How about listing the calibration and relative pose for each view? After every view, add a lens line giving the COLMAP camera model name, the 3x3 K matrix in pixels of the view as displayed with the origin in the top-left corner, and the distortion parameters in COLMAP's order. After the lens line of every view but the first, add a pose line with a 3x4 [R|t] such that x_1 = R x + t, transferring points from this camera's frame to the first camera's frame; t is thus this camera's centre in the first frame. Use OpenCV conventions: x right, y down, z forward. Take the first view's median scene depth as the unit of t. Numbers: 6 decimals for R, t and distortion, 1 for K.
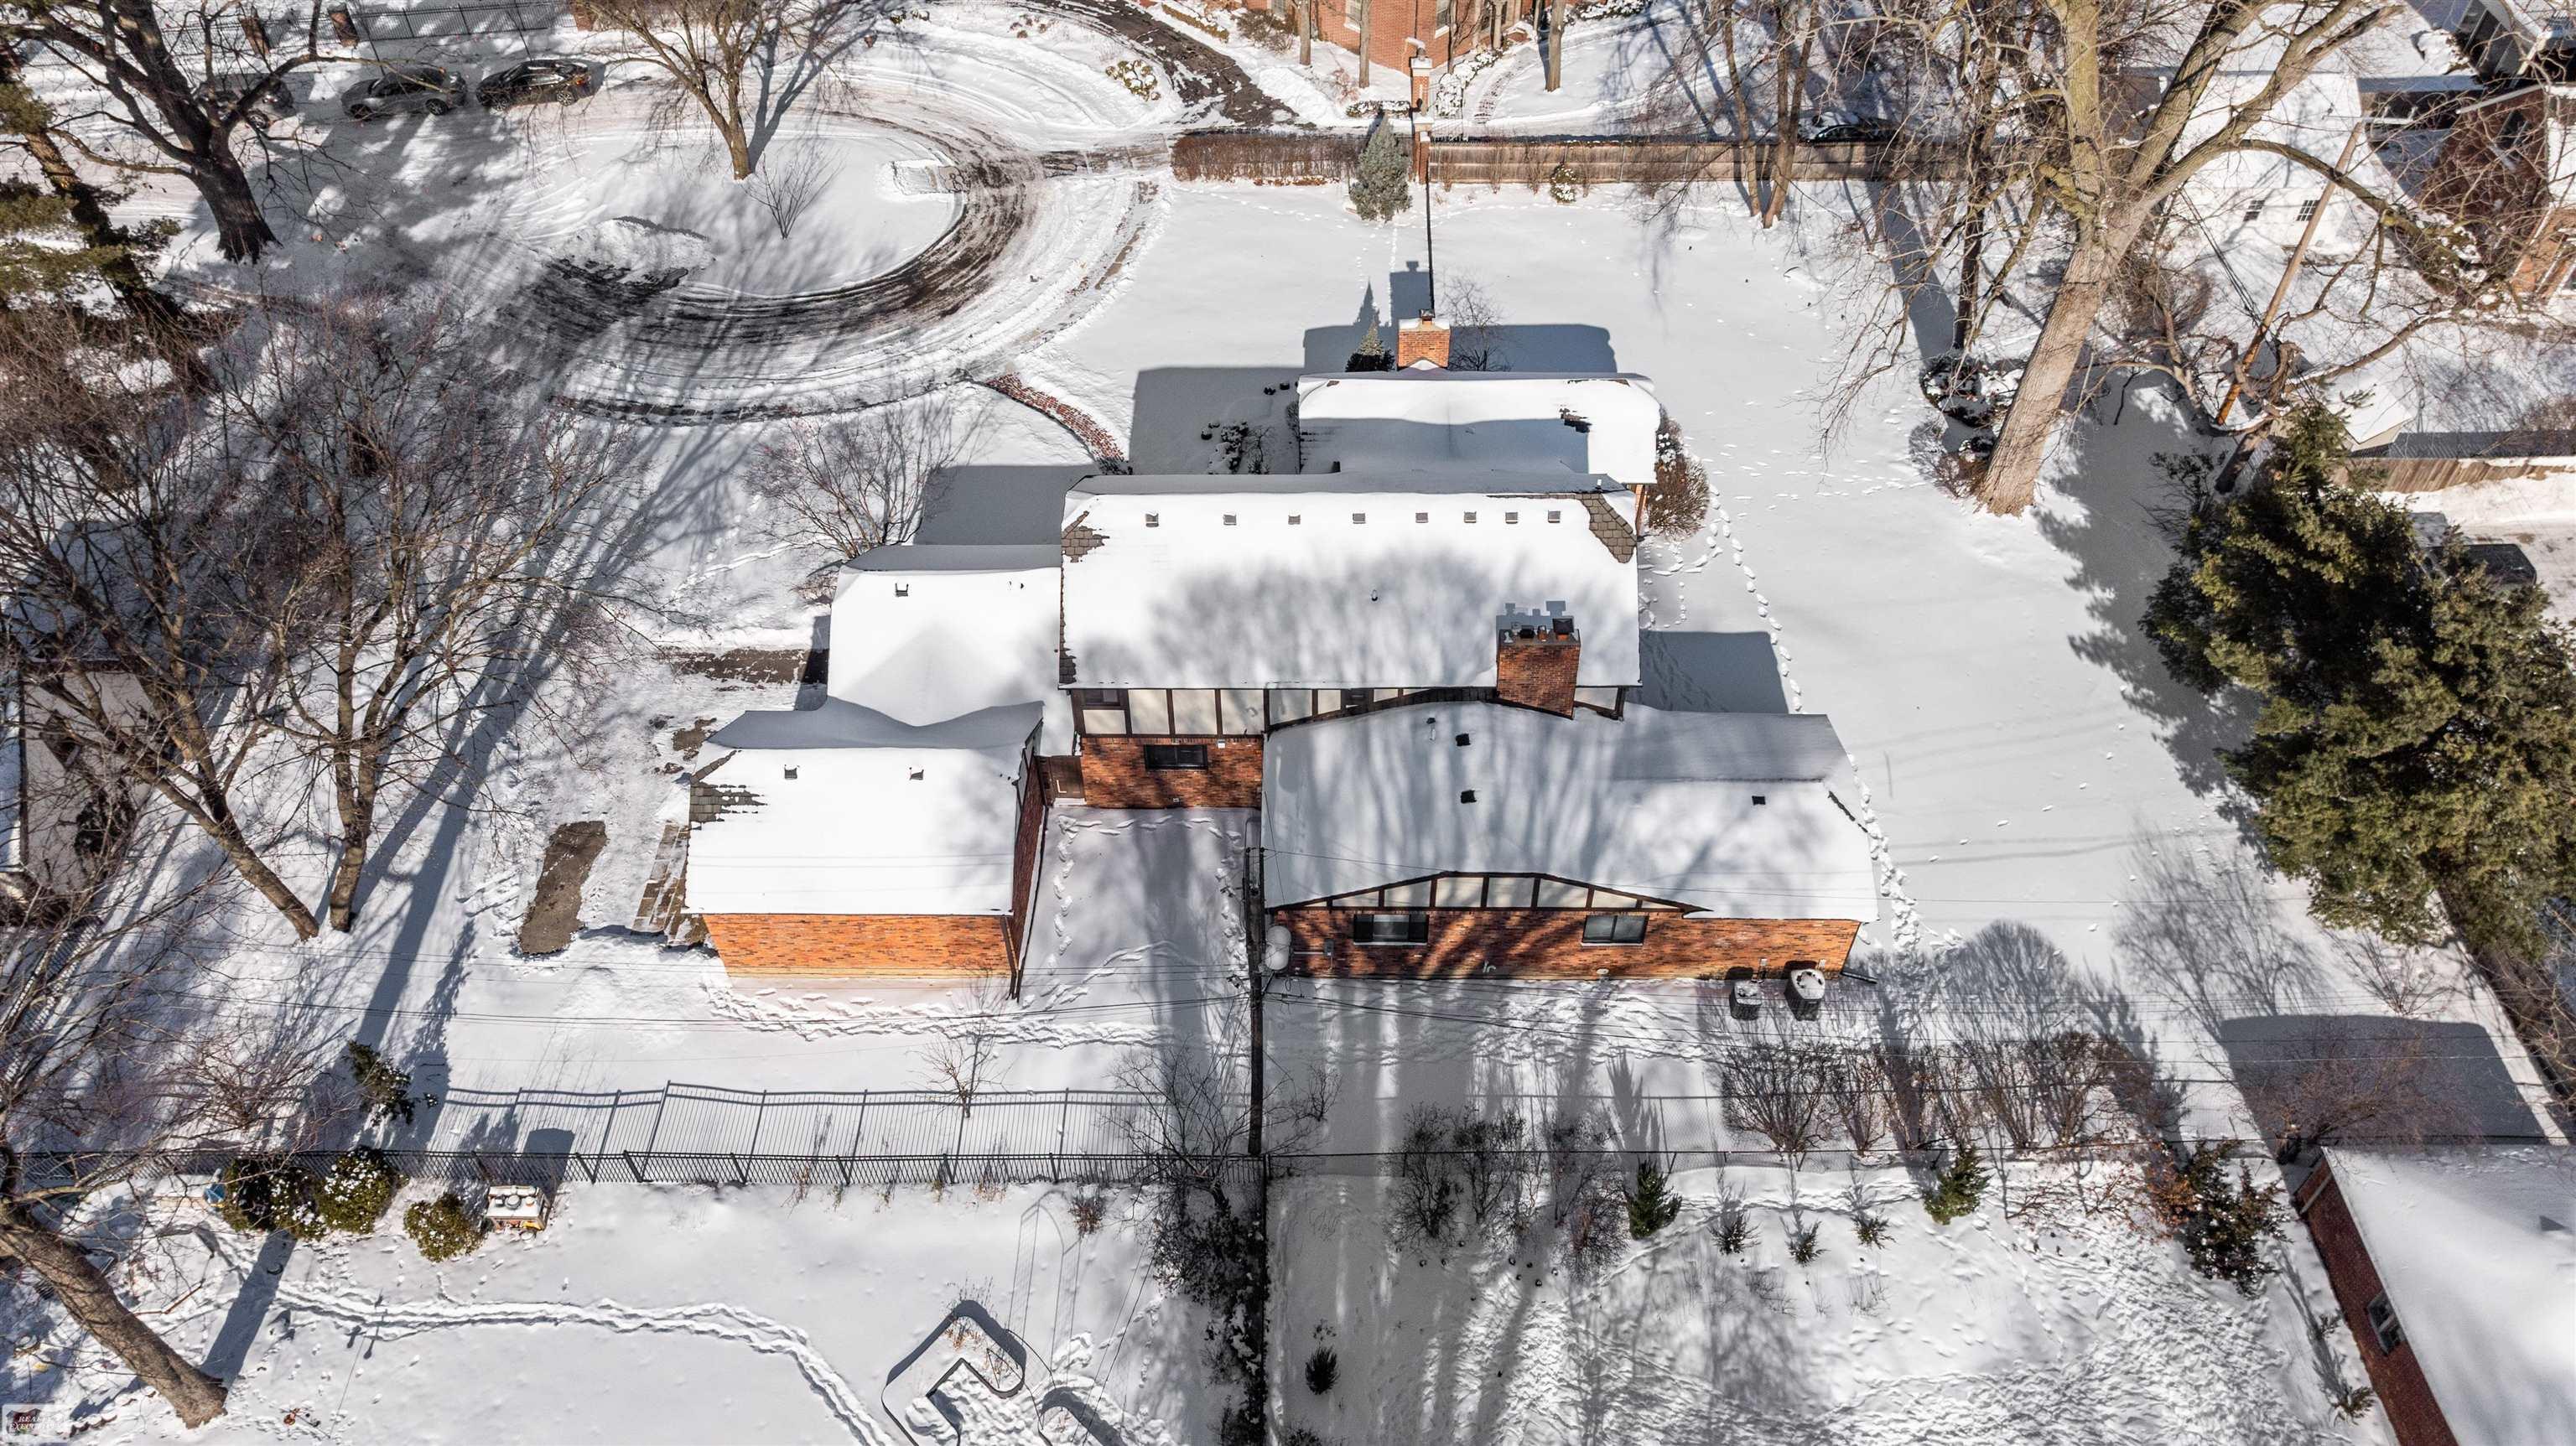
lens RADIAL K [[1830.0, 0, 1298.7], [0, 1830.0, 720.7], [0, 0, 1]] dist [-0.017993, -0.002795]
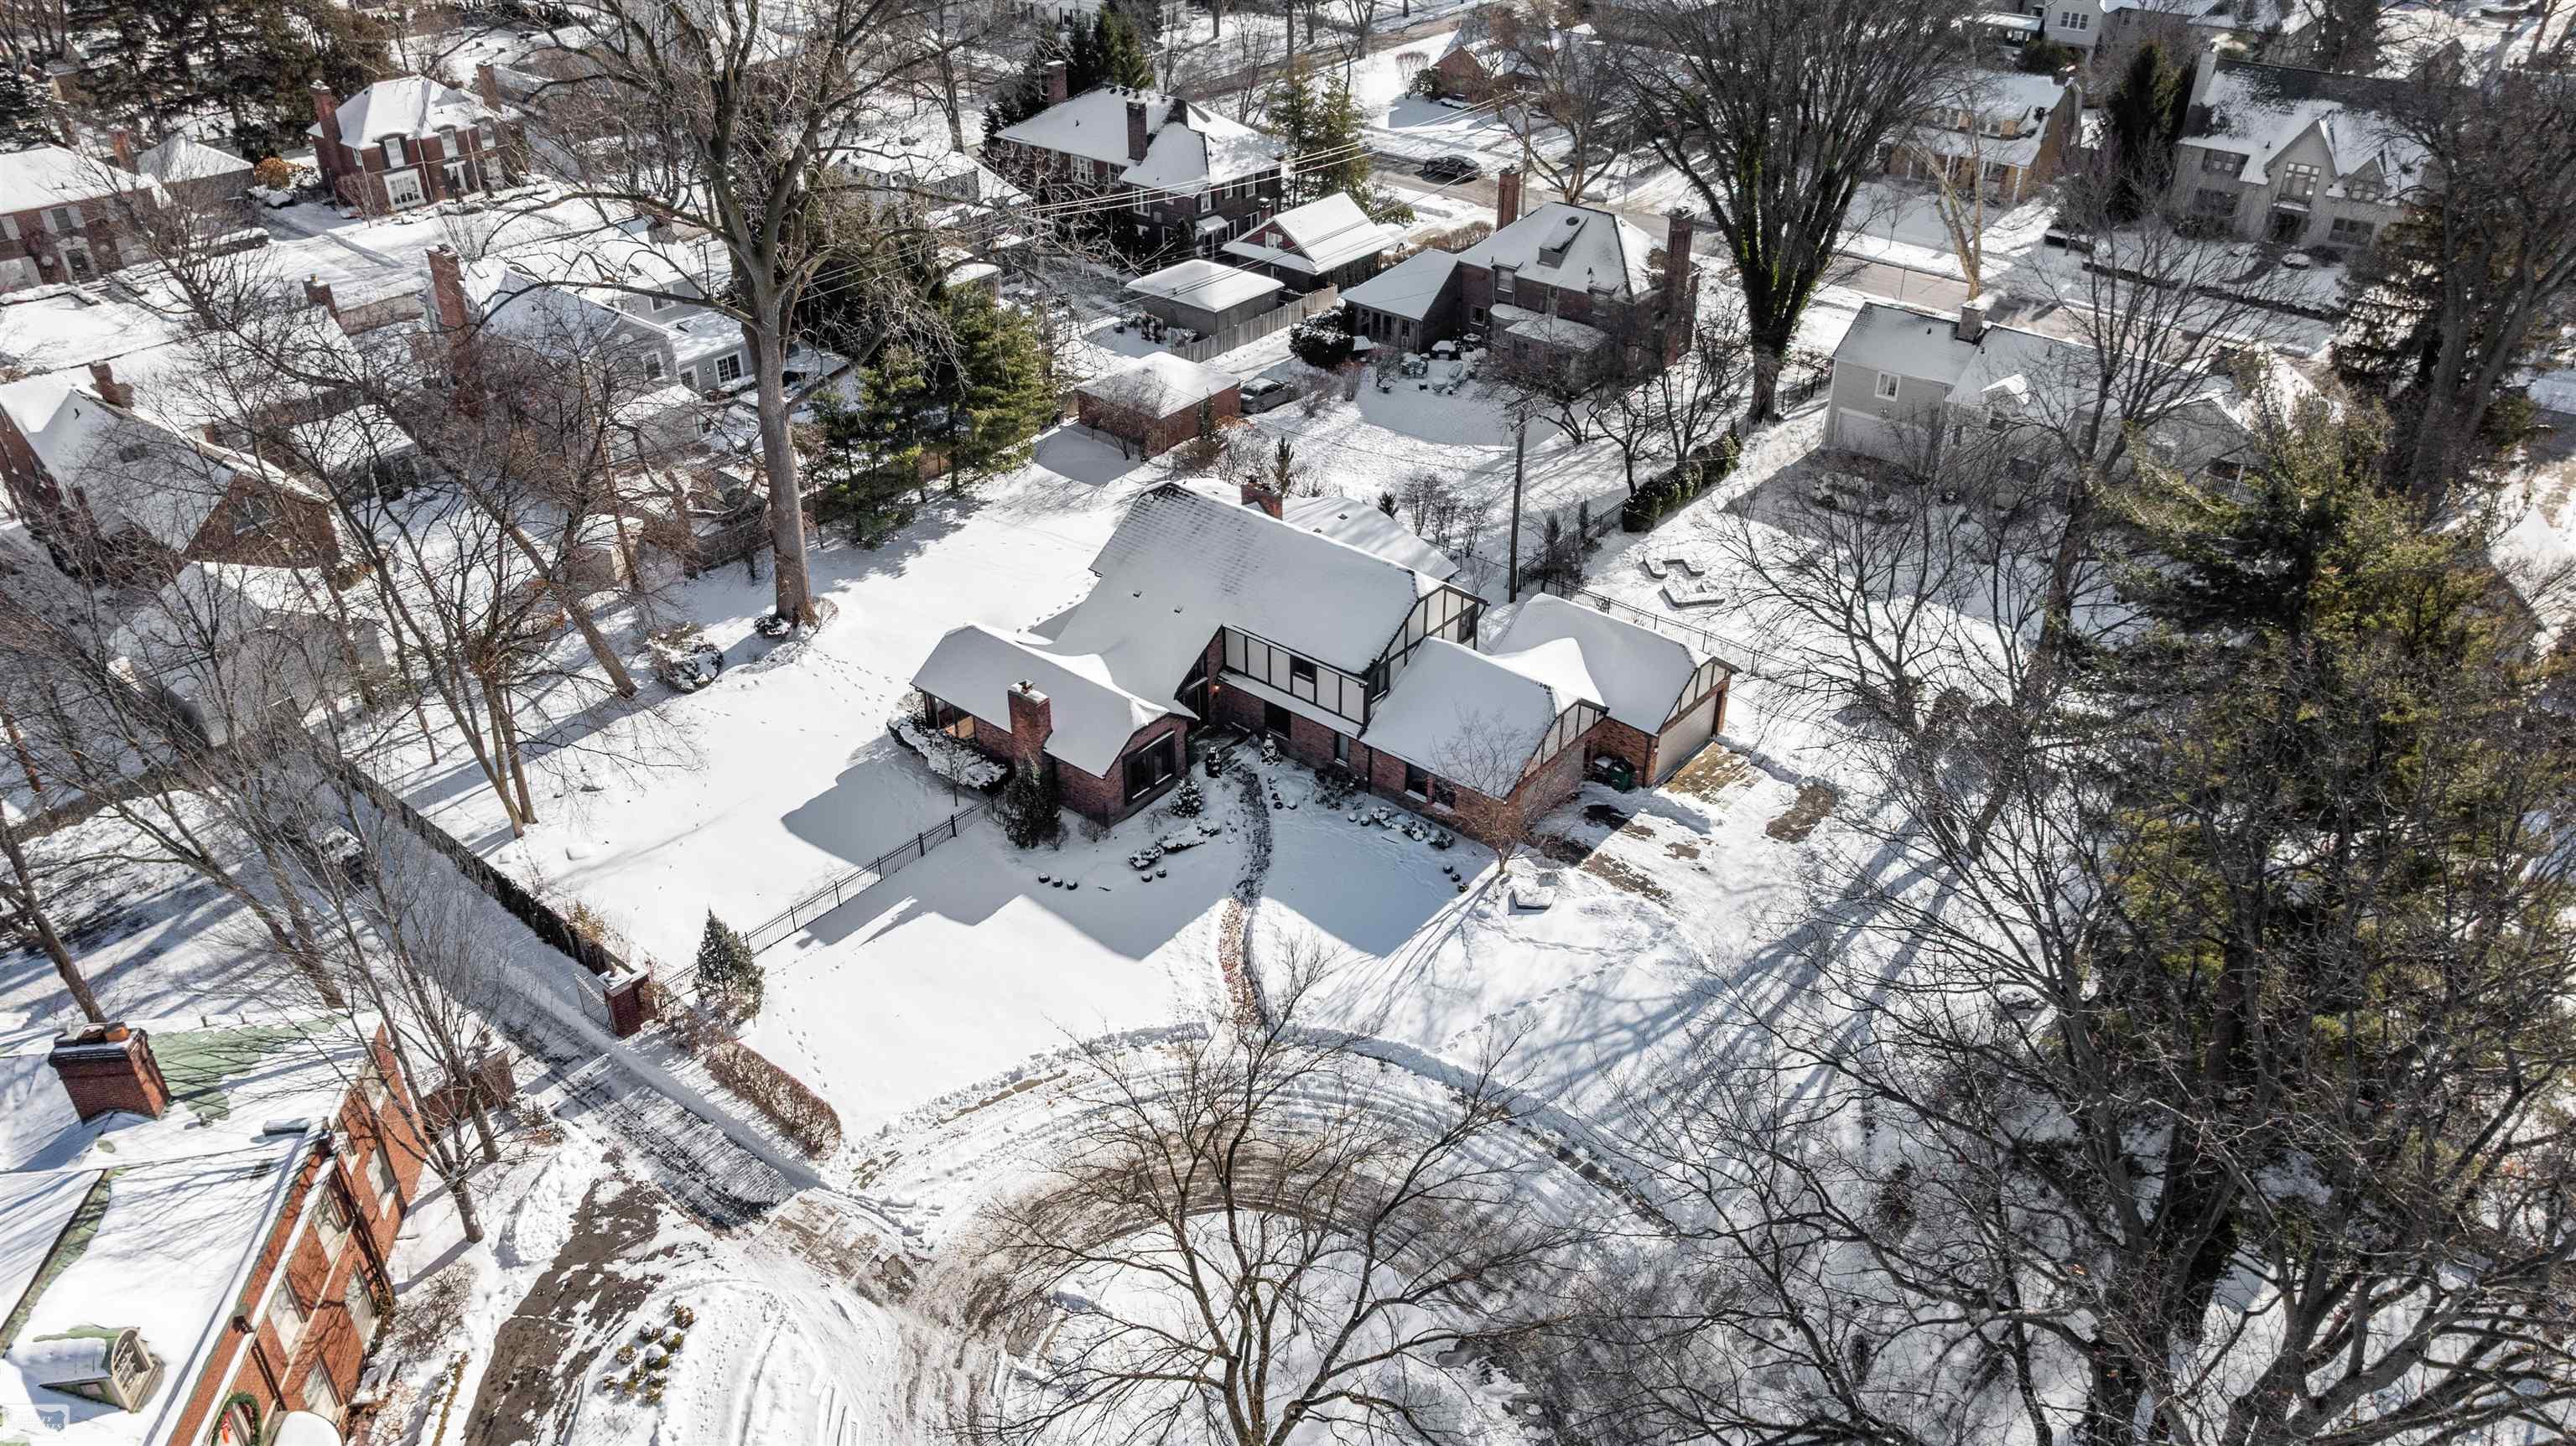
lens RADIAL K [[1797.8, 0, 1288.3], [0, 1797.8, 732.8], [0, 0, 1]] dist [-0.005960, -0.004040]
pose [[-0.774347, -0.331863, 0.538751, -0.873699], [0.467814, 0.273058, 0.840589, -1.385215], [-0.426071, 0.902943, -0.056192, 1.251103]]
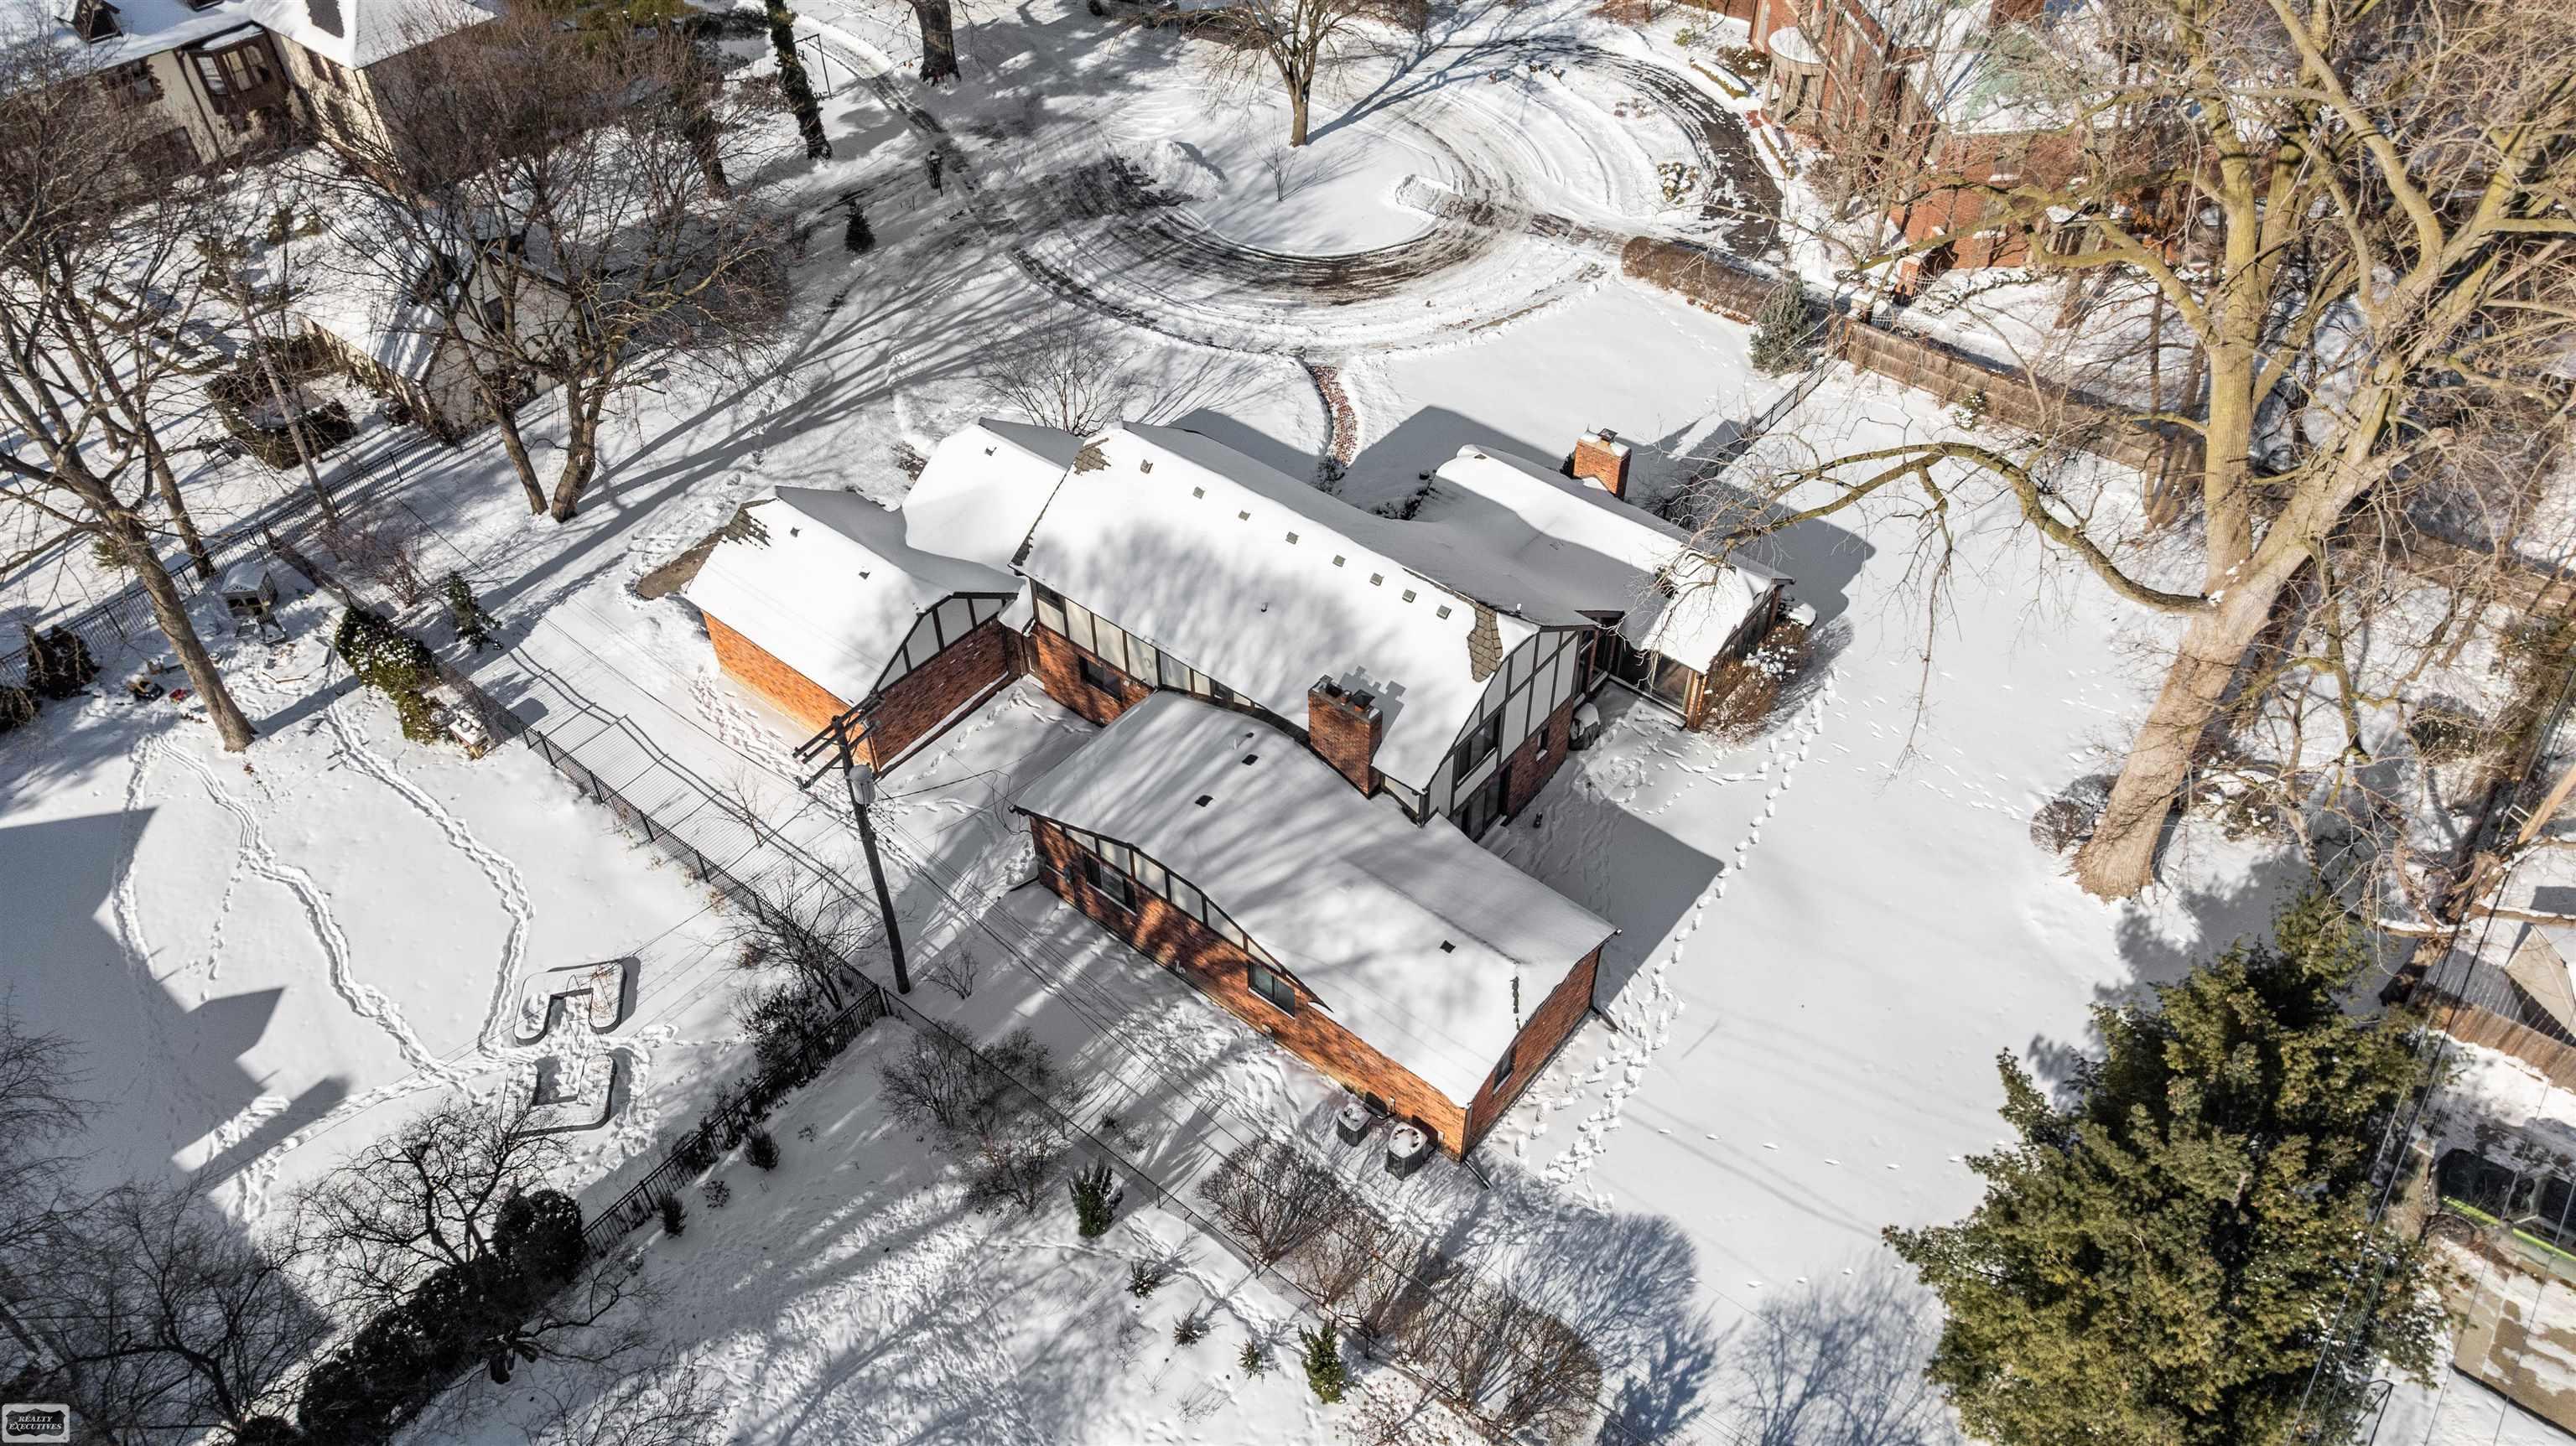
lens RADIAL K [[1797.8, 0, 1288.3], [0, 1797.8, 732.8], [0, 0, 1]] dist [-0.005960, -0.004040]
pose [[0.781684, 0.439754, -0.442251, 0.538848], [-0.457378, 0.886283, 0.072857, -0.085348], [0.423998, 0.145325, 0.893927, 0.087663]]
